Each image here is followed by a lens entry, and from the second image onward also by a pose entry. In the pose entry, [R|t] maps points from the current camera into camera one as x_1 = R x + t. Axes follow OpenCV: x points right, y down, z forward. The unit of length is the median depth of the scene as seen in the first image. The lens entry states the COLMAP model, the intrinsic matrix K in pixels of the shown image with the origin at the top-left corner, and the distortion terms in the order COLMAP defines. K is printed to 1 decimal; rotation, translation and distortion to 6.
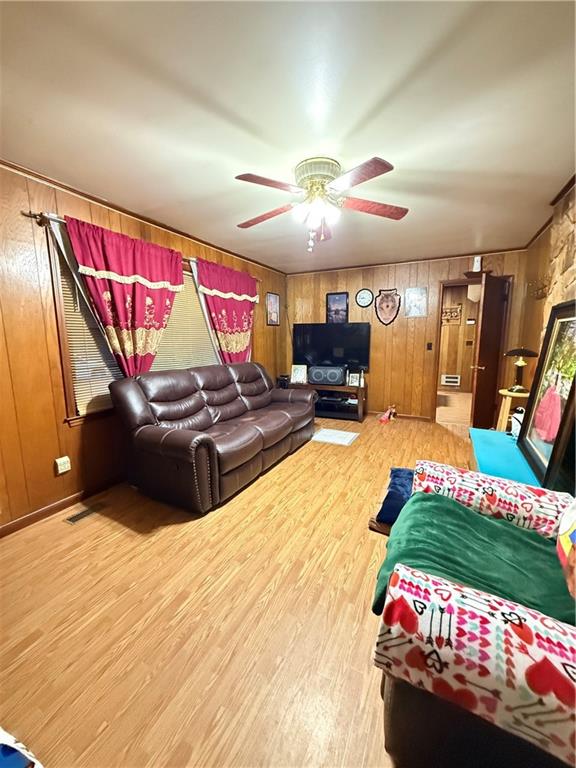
lens RADIAL K [[306.0, 0, 288.4], [0, 306.0, 381.7], [0, 0, 1]] dist [0.000436, 0.000038]
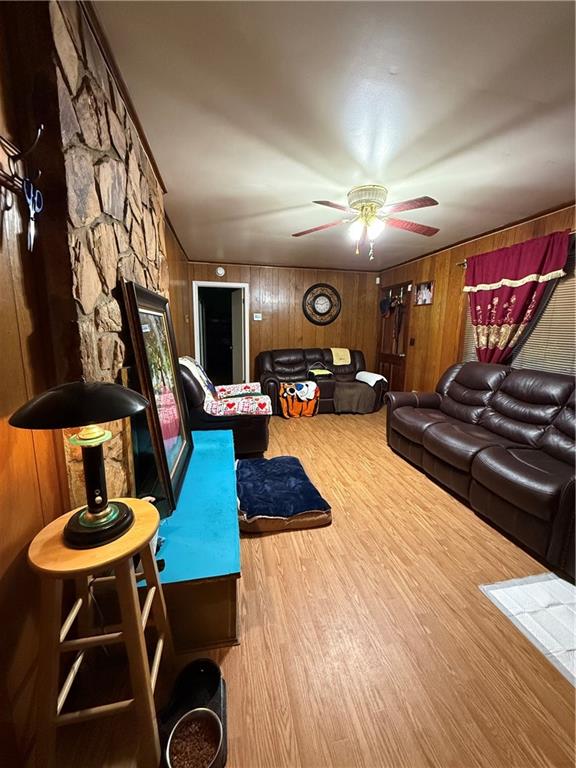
lens RADIAL K [[306.0, 0, 288.4], [0, 306.0, 381.7], [0, 0, 1]] dist [0.000436, 0.000038]
pose [[-0.786988, 0.101458, -0.608570, 0.877587], [-0.095622, 0.954409, 0.282771, -0.226773], [0.609514, 0.280729, -0.741407, 1.464672]]
